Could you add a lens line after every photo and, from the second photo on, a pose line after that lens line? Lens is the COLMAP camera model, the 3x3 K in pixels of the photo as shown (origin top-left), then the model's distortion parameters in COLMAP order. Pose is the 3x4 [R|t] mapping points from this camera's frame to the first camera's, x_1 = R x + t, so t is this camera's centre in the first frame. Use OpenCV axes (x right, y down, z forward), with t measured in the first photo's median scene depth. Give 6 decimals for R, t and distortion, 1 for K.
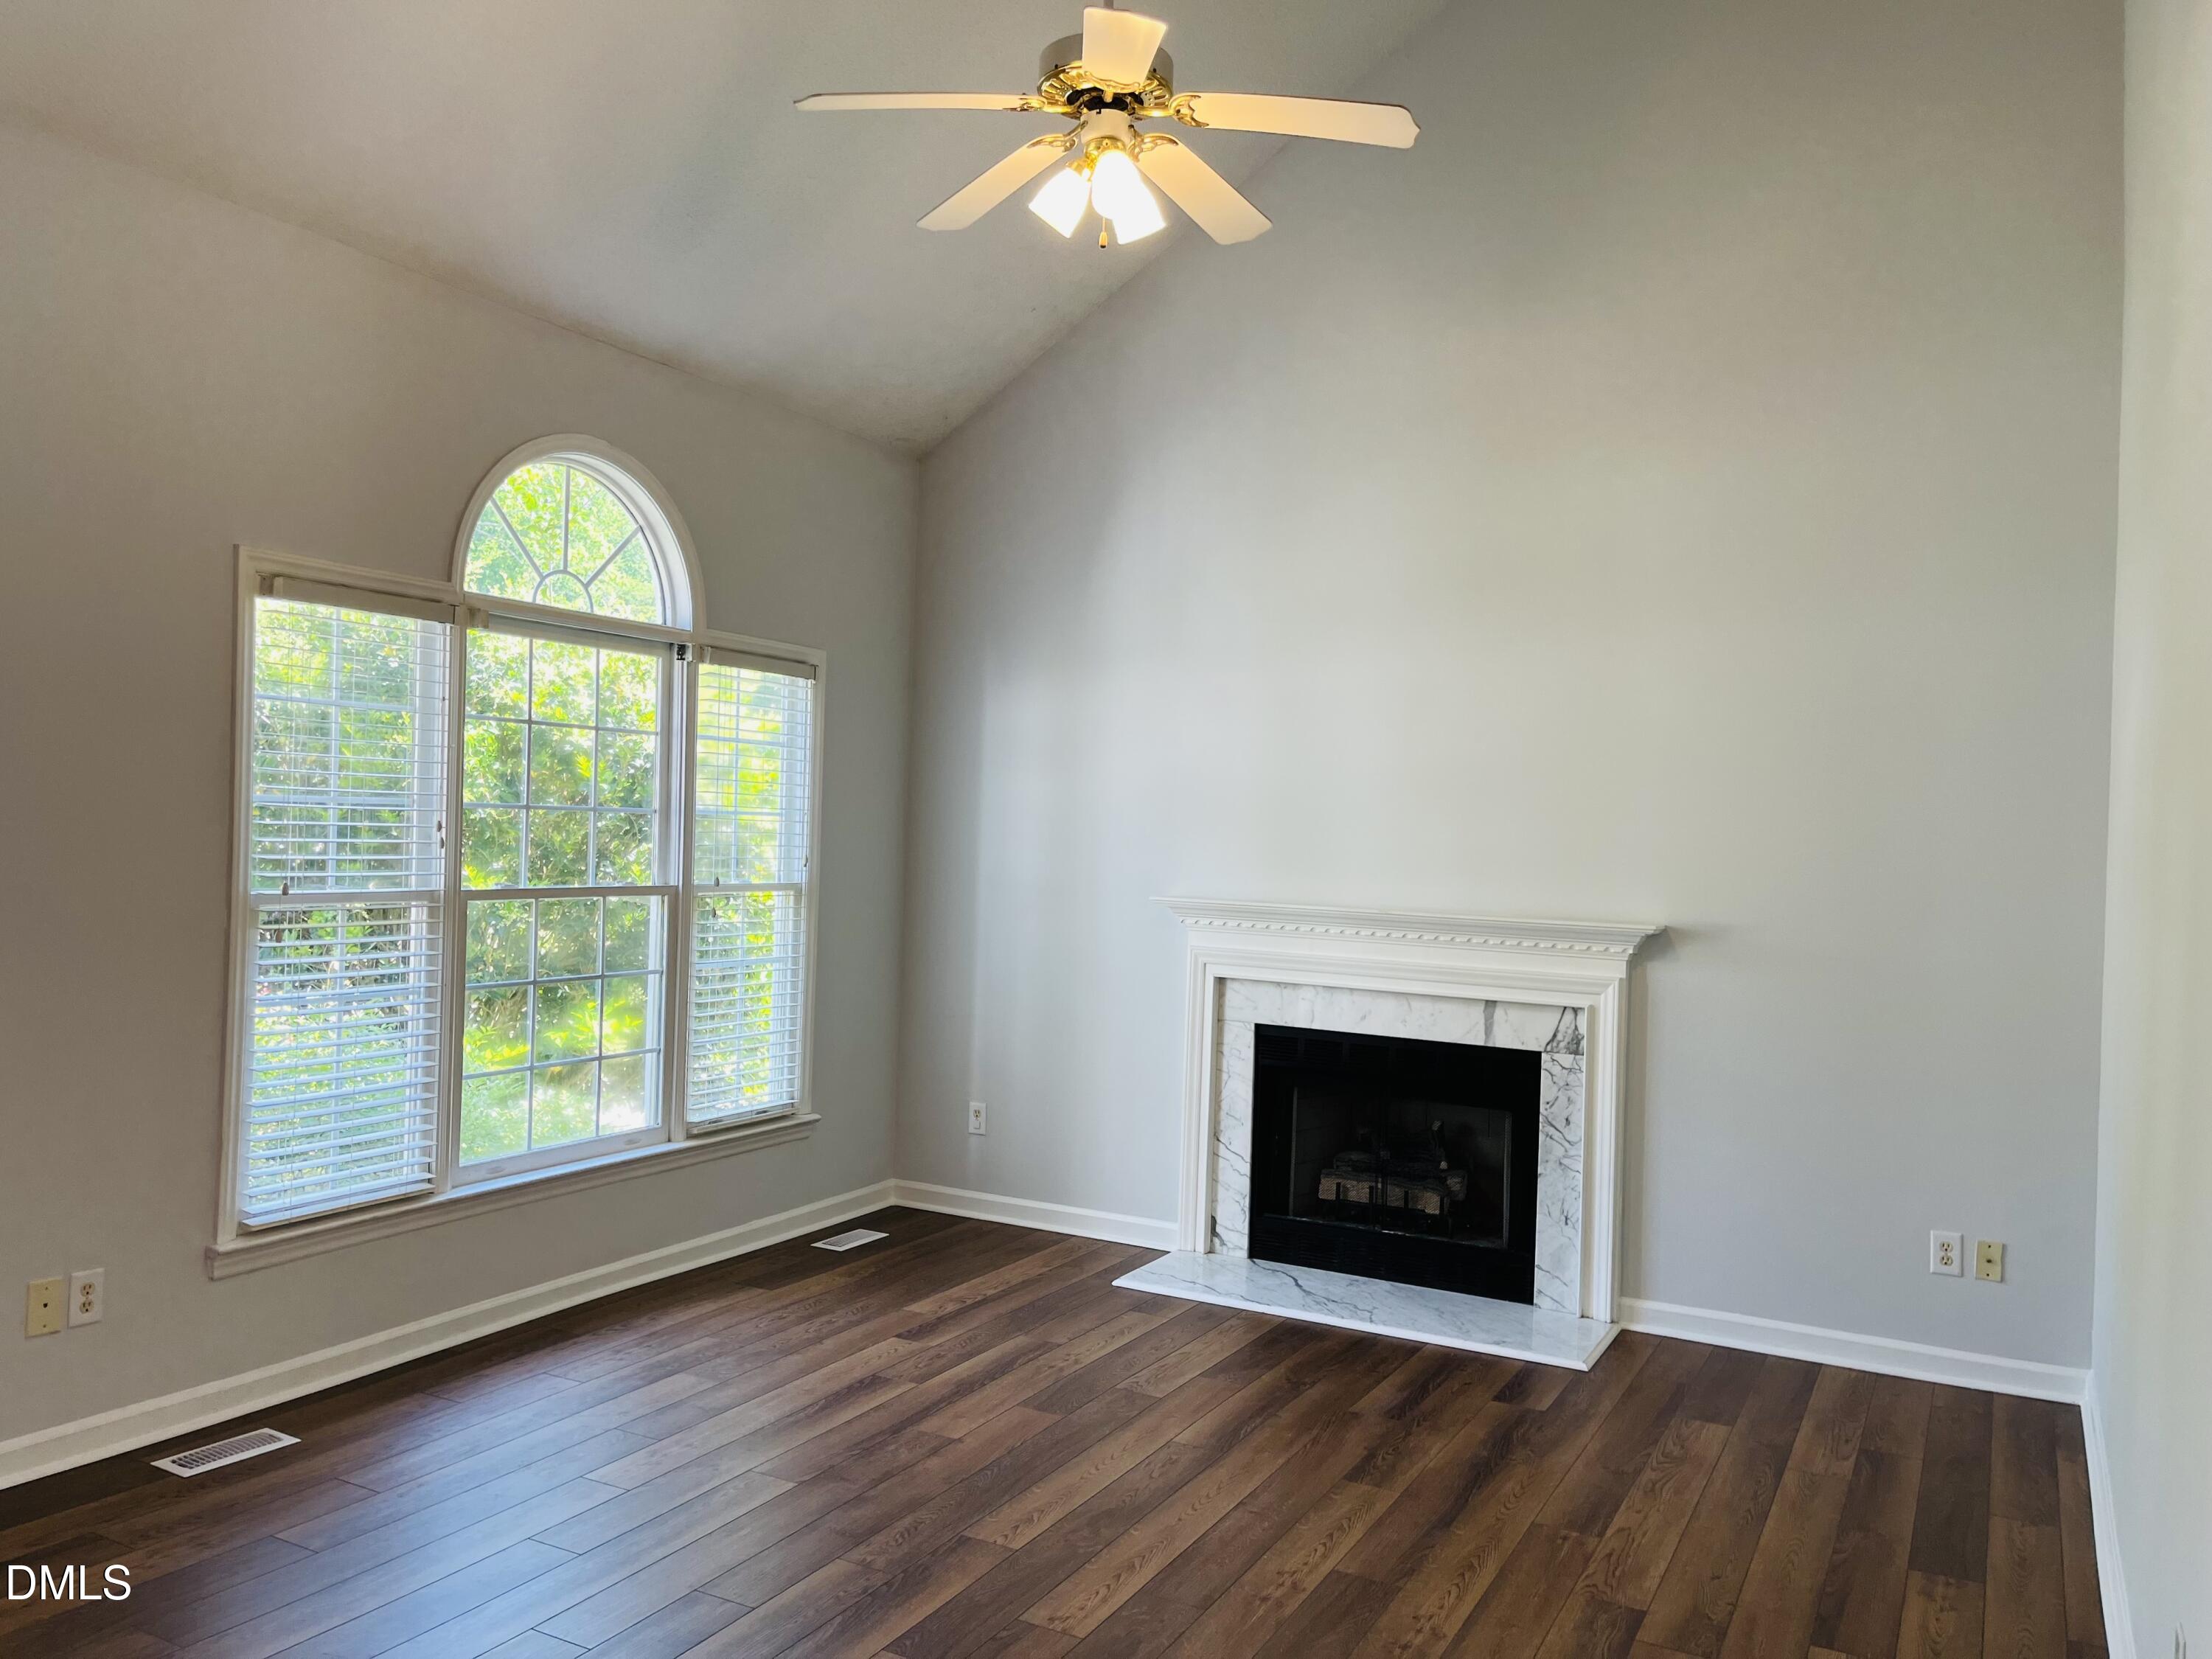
lens RADIAL K [[1681.6, 0, 1106.0], [0, 1681.6, 829.5], [0, 0, 1]] dist [0.068749, -0.089082]
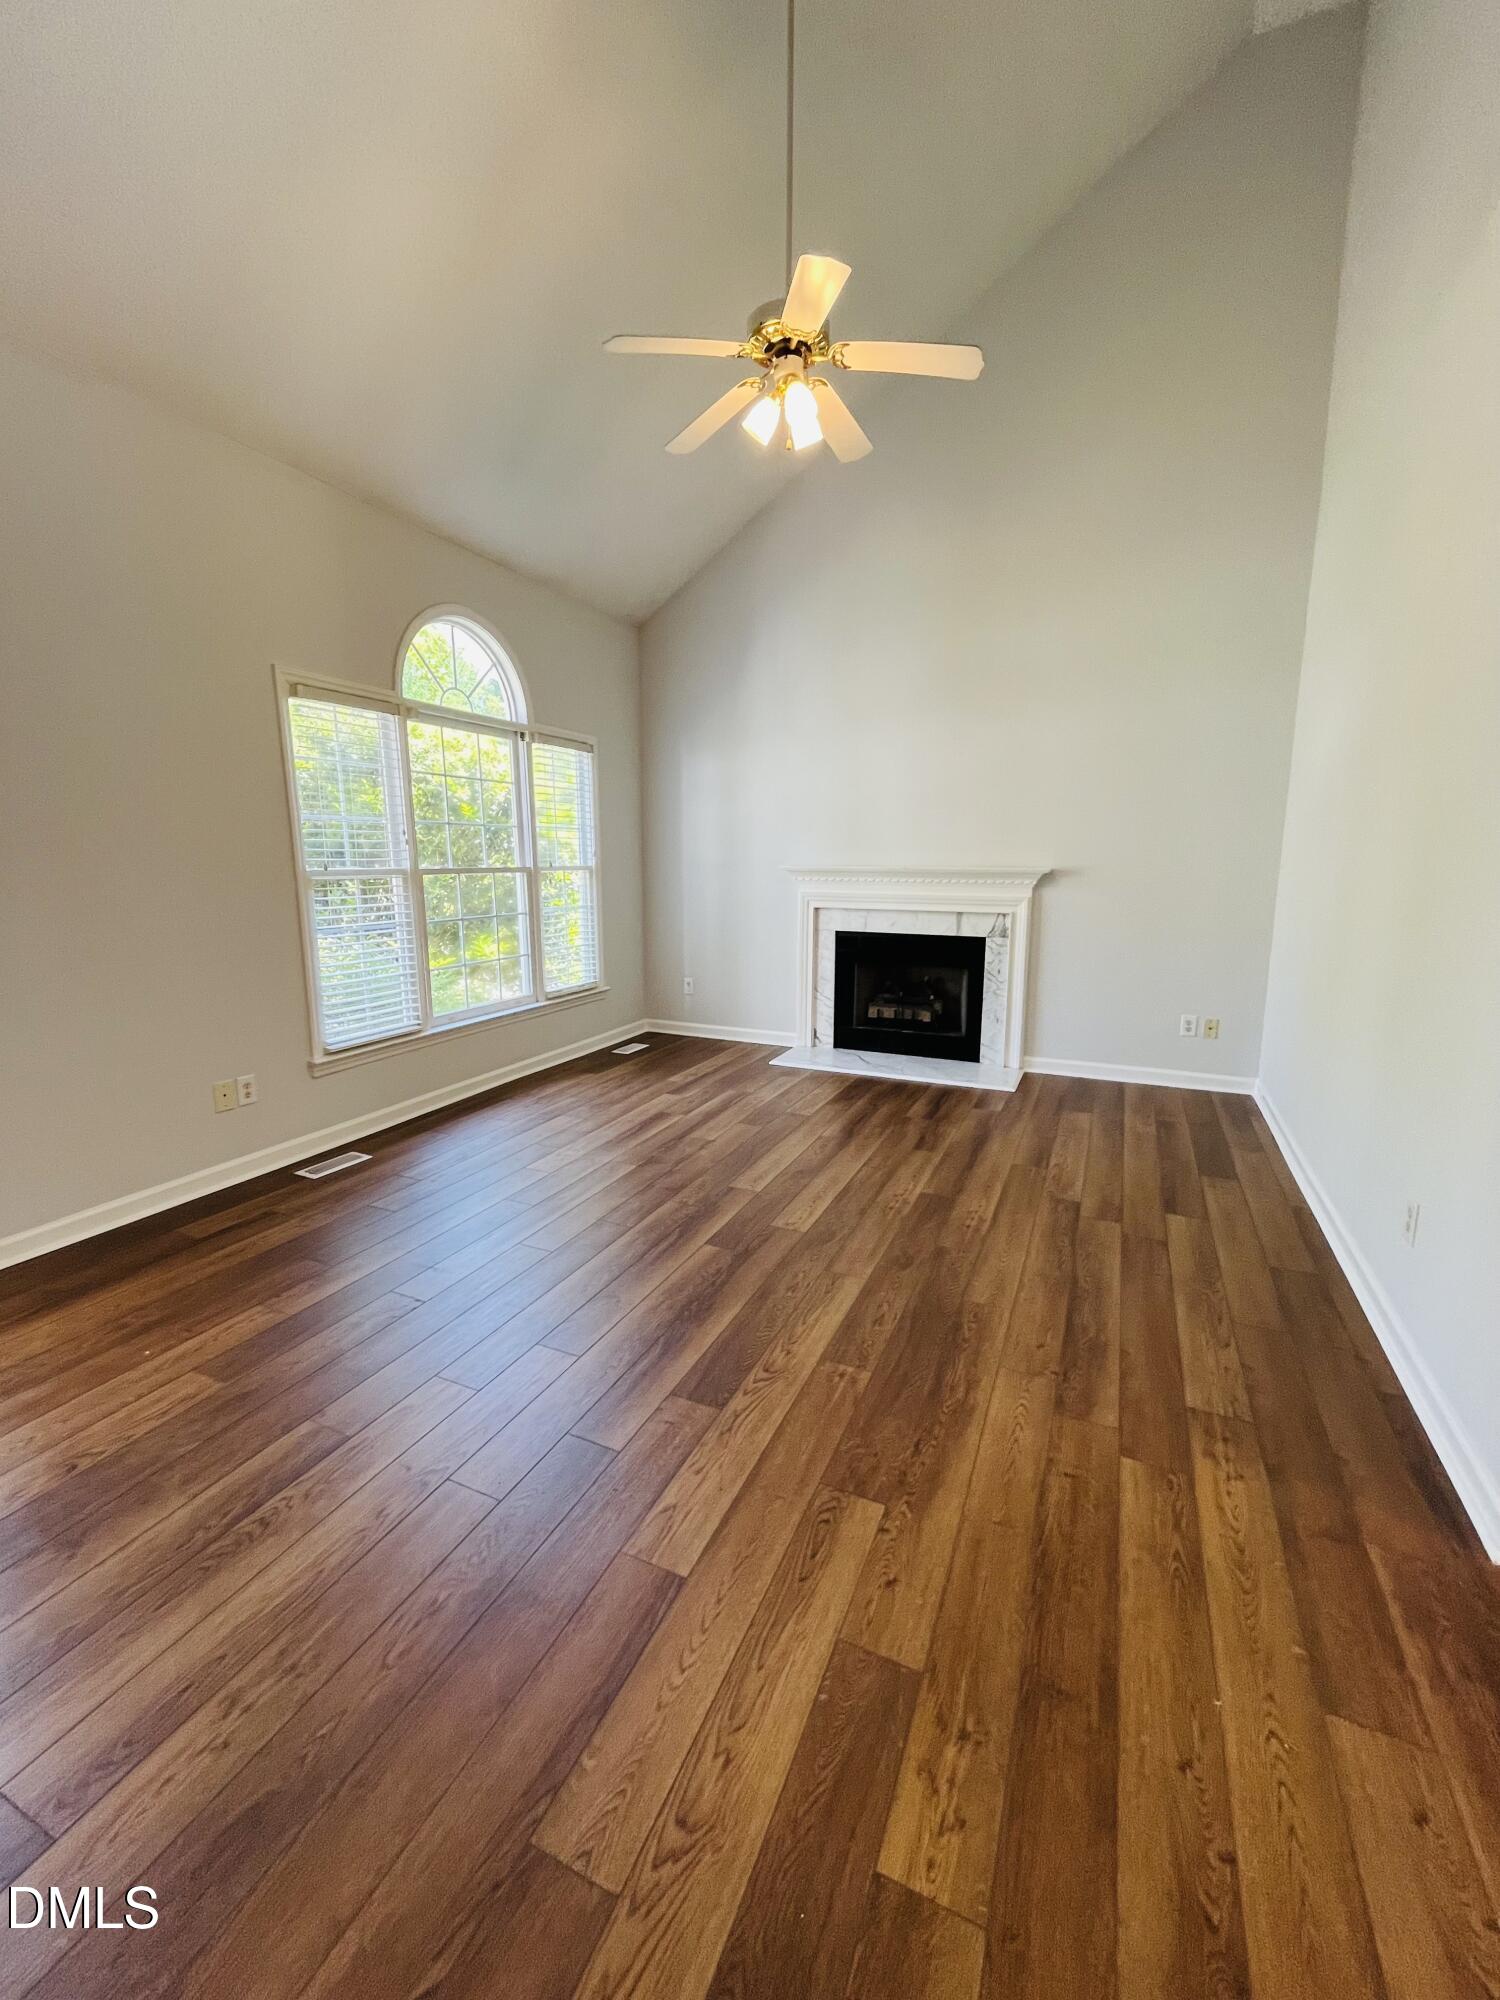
lens RADIAL K [[812.5, 0, 750.0], [0, 812.5, 1000.0], [0, 0, 1]] dist [0.000868, -0.000012]
pose [[0.997701, -0.043024, 0.052366, -0.075228], [0.033234, 0.983966, 0.175231, 0.032877], [-0.059065, -0.173088, 0.983134, 0.091291]]
